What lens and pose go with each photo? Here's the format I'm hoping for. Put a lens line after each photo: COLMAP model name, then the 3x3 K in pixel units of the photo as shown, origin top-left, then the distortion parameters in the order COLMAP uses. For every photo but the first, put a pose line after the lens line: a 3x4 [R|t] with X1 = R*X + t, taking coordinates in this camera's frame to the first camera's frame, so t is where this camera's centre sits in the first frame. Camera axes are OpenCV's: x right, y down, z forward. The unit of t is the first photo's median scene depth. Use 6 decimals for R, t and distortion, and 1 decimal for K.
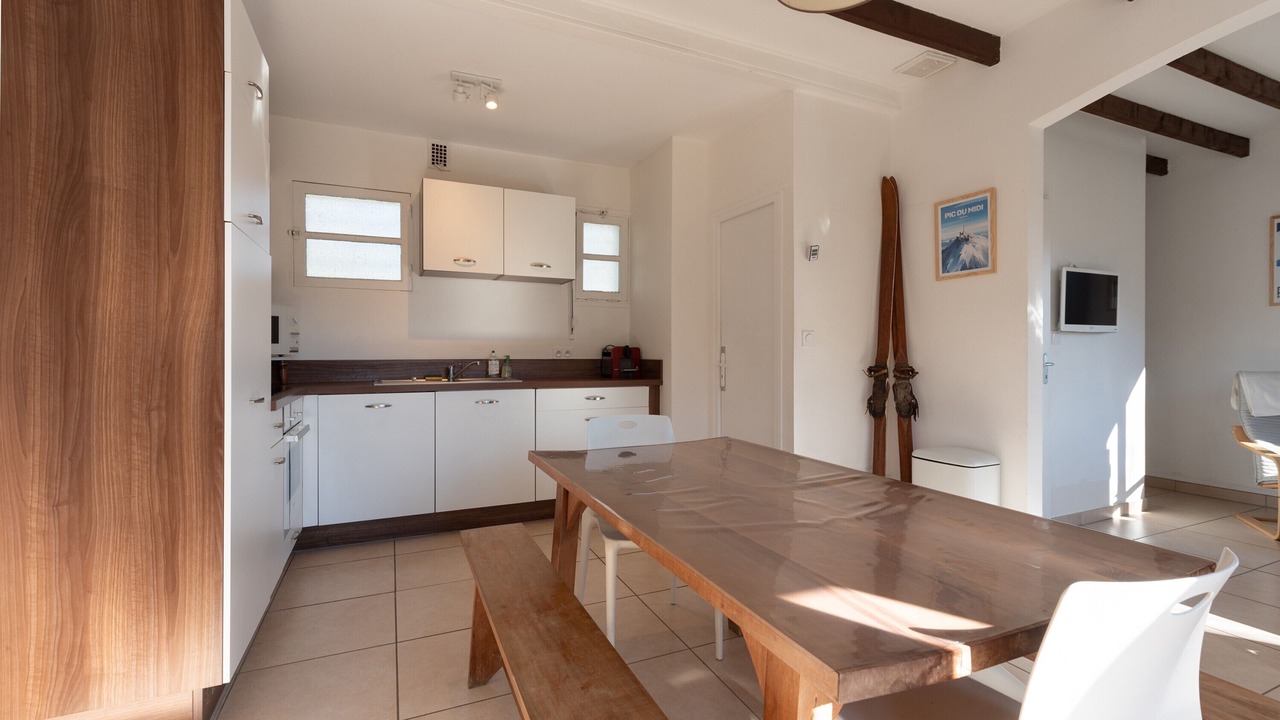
lens RADIAL K [[556.7, 0, 639.2], [0, 556.7, 355.4], [0, 0, 1]] dist [0.011119, -0.000141]
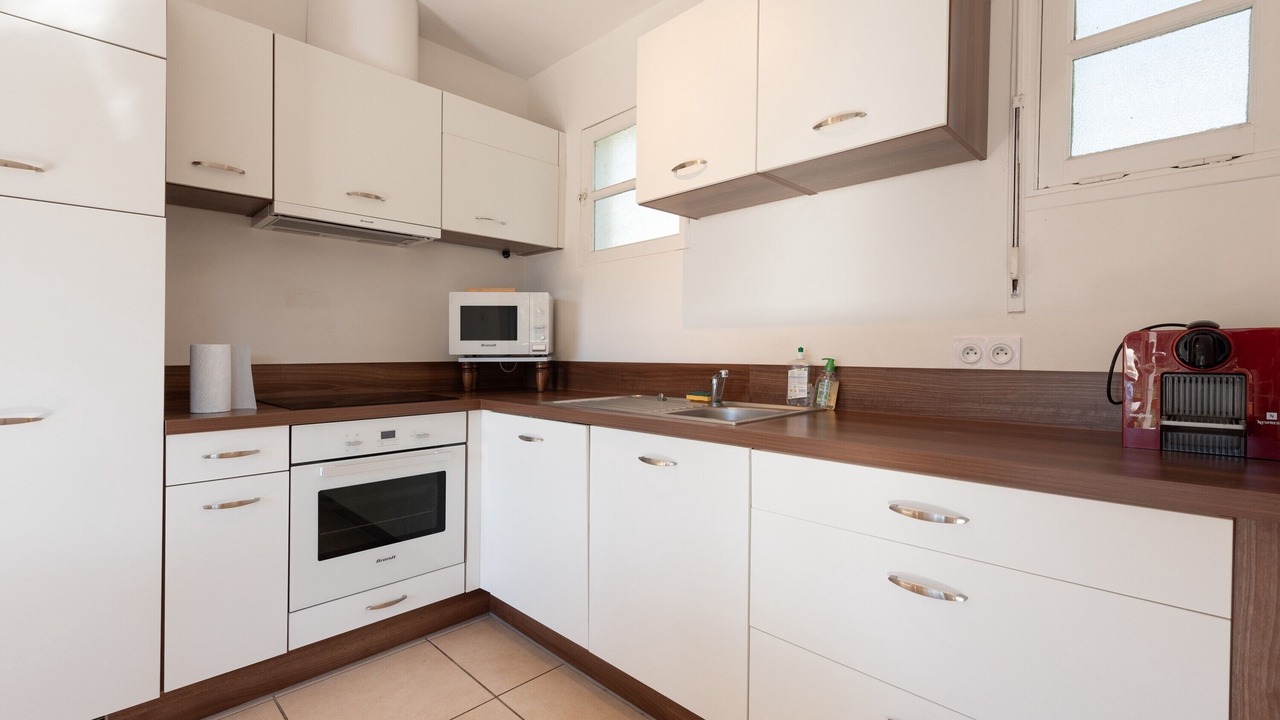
lens RADIAL K [[556.7, 0, 642.4], [0, 556.7, 359.4], [0, 0, 1]] dist [0.011119, -0.000141]
pose [[0.361213, 0.011960, -0.932407, 0.122711], [-0.003496, 0.999928, 0.011472, -0.003512], [0.932477, -0.000884, 0.361228, 0.705912]]
